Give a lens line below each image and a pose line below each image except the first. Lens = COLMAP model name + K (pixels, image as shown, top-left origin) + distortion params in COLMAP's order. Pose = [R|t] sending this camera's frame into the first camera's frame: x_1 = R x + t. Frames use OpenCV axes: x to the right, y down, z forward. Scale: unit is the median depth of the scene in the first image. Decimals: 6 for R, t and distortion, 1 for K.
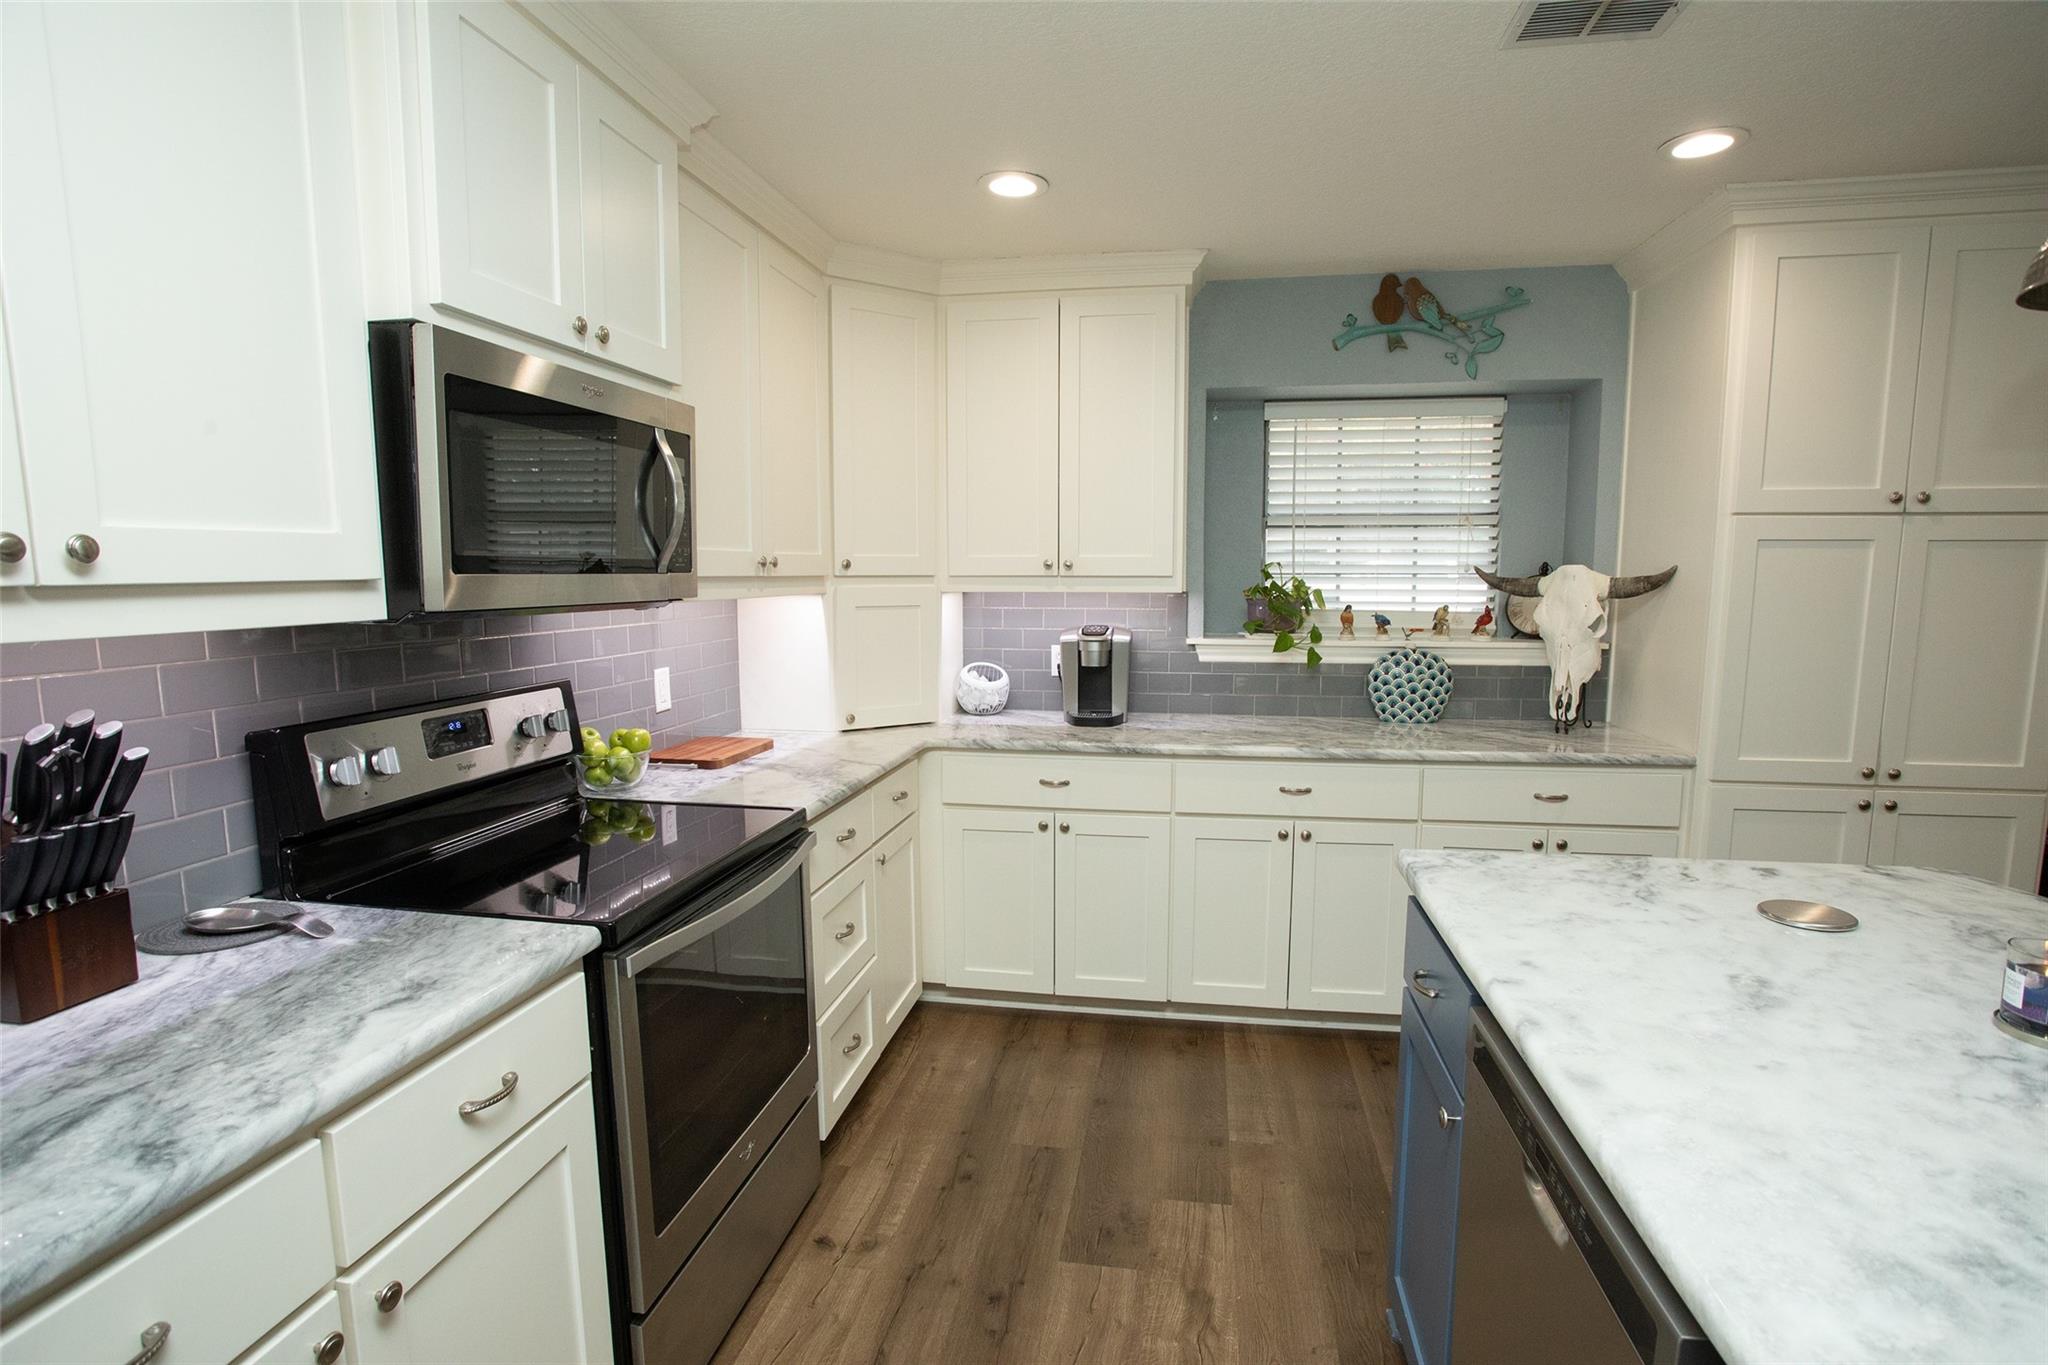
lens RADIAL K [[992.9, 0, 1030.4], [0, 992.9, 689.7], [0, 0, 1]] dist [-0.065493, 0.026233]
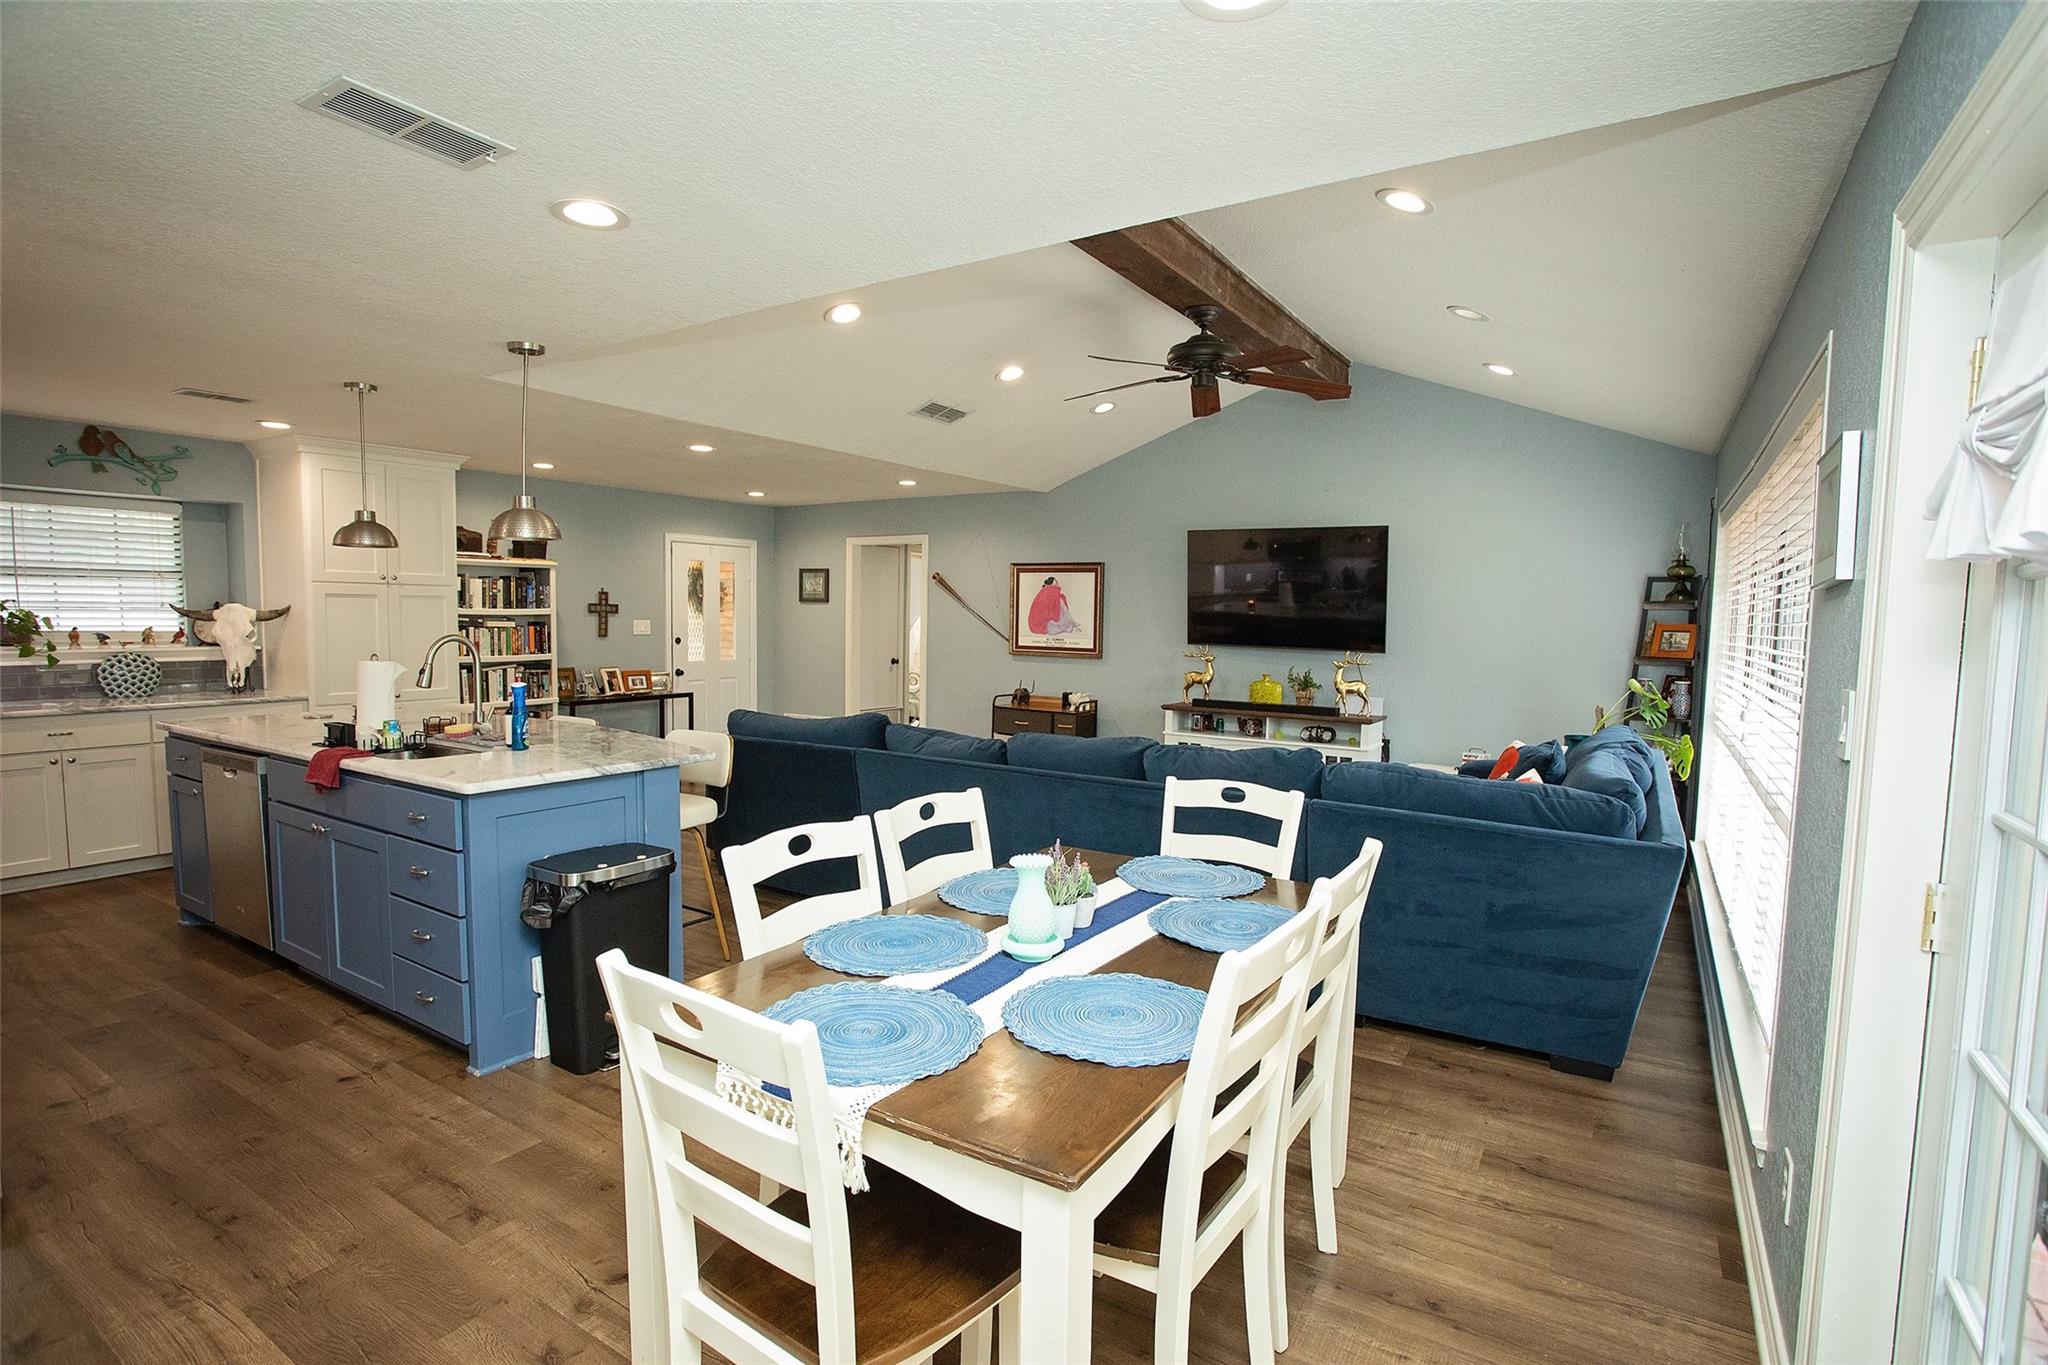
lens RADIAL K [[992.9, 0, 1033.1], [0, 992.9, 693.0], [0, 0, 1]] dist [-0.065493, 0.026233]
pose [[0.387354, -0.064711, 0.919657, -0.534498], [0.093047, 0.995184, 0.030835, 0.124090], [-0.917224, 0.073627, 0.391509, -1.077684]]
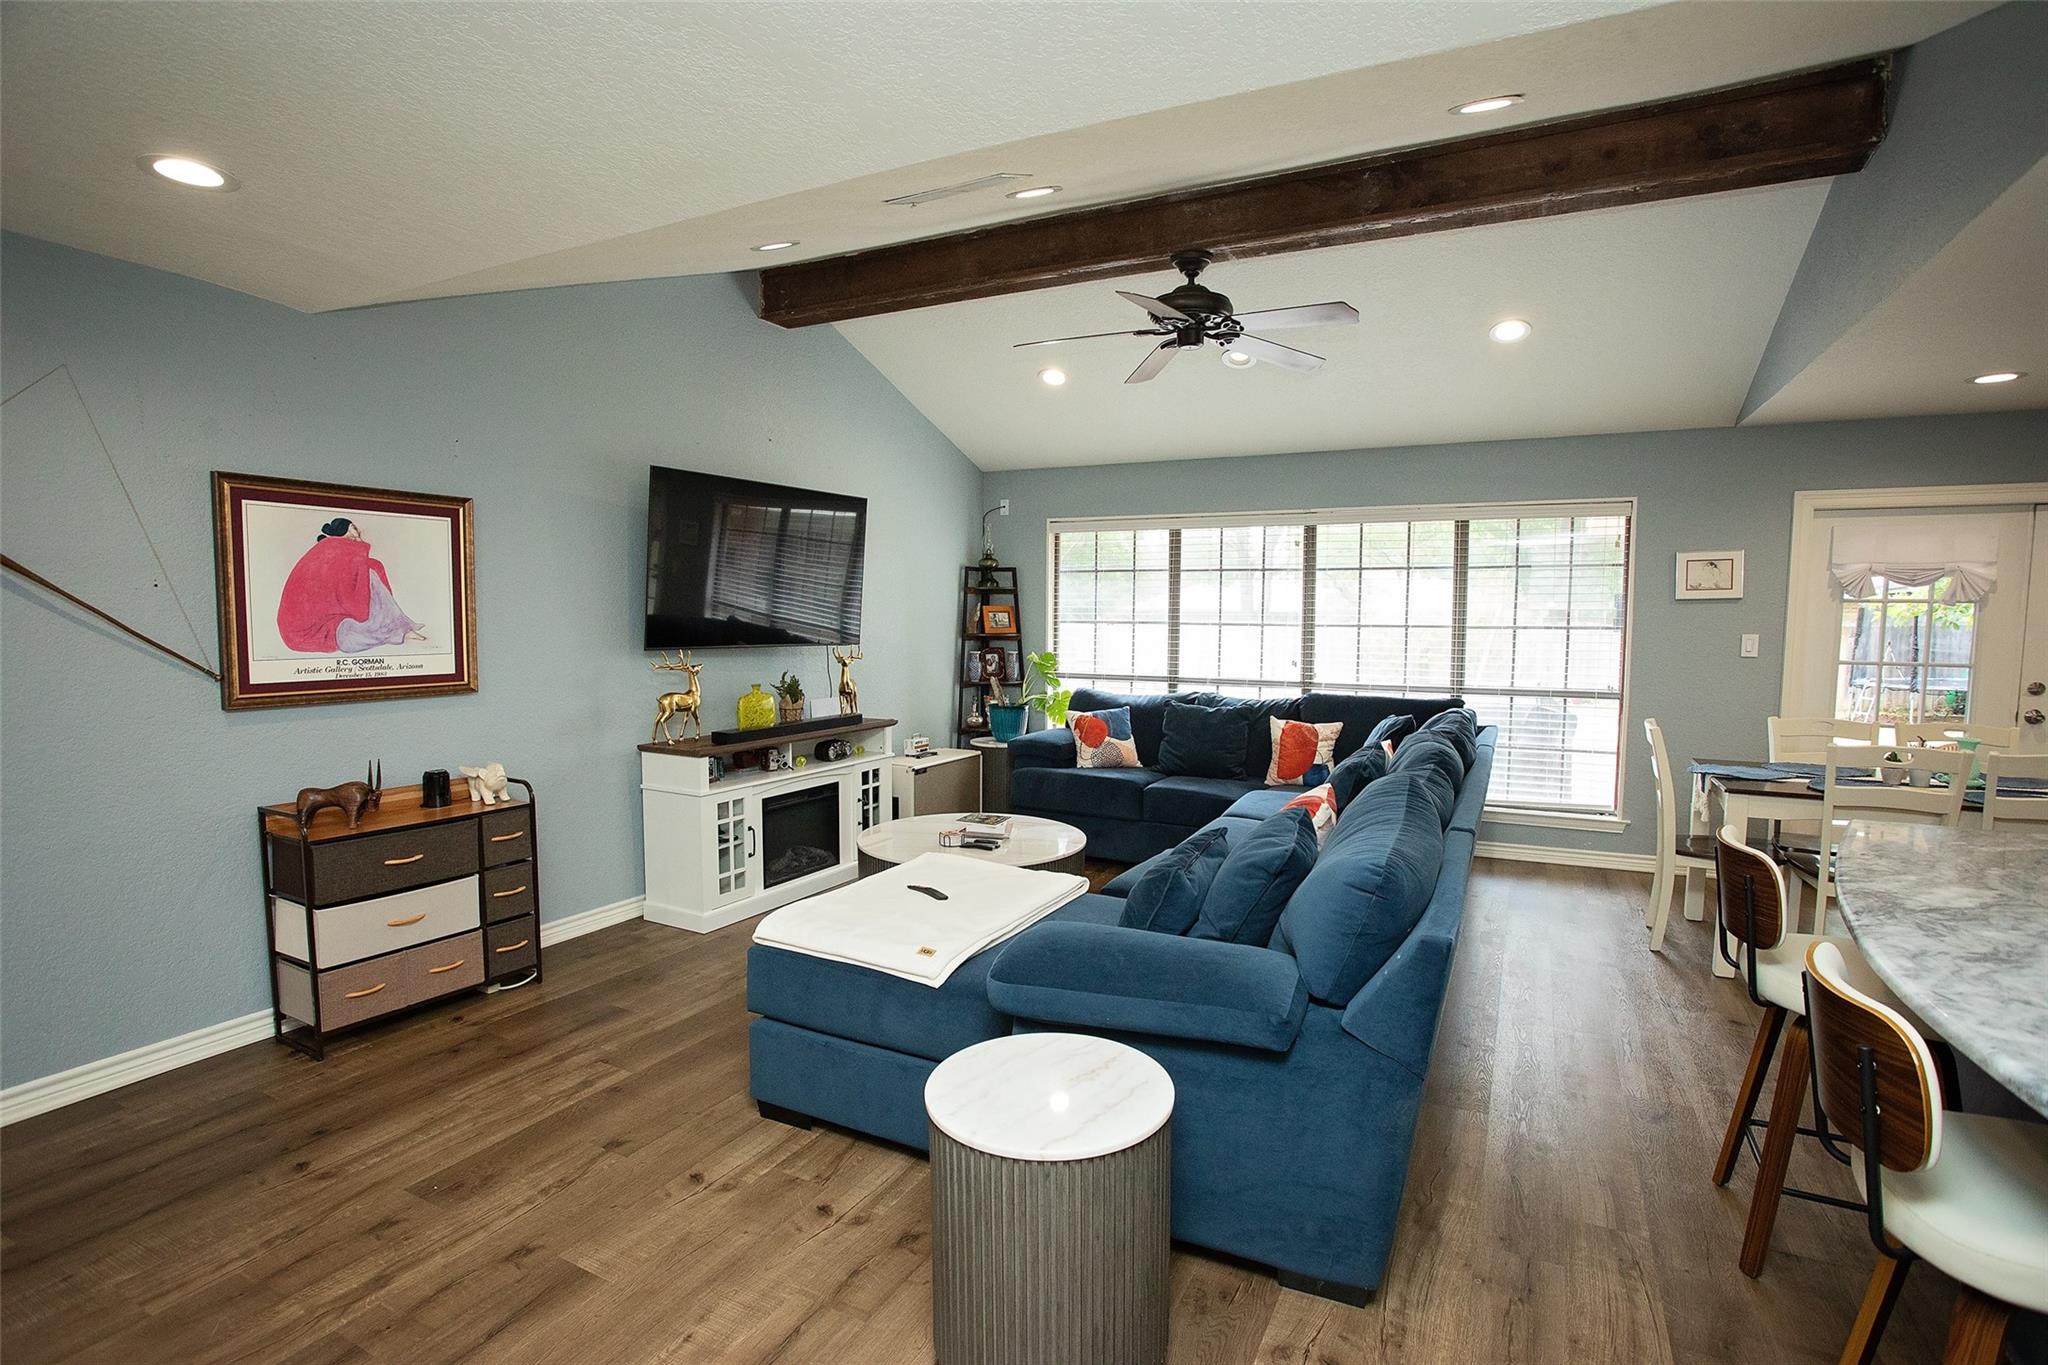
lens RADIAL K [[992.9, 0, 1033.9], [0, 992.9, 688.6], [0, 0, 1]] dist [-0.065493, 0.026233]
pose [[-0.952638, -0.029325, 0.302691, 0.742184], [0.030355, 0.981200, 0.190592, -0.076961], [-0.302589, 0.190753, -0.933838, 0.592915]]
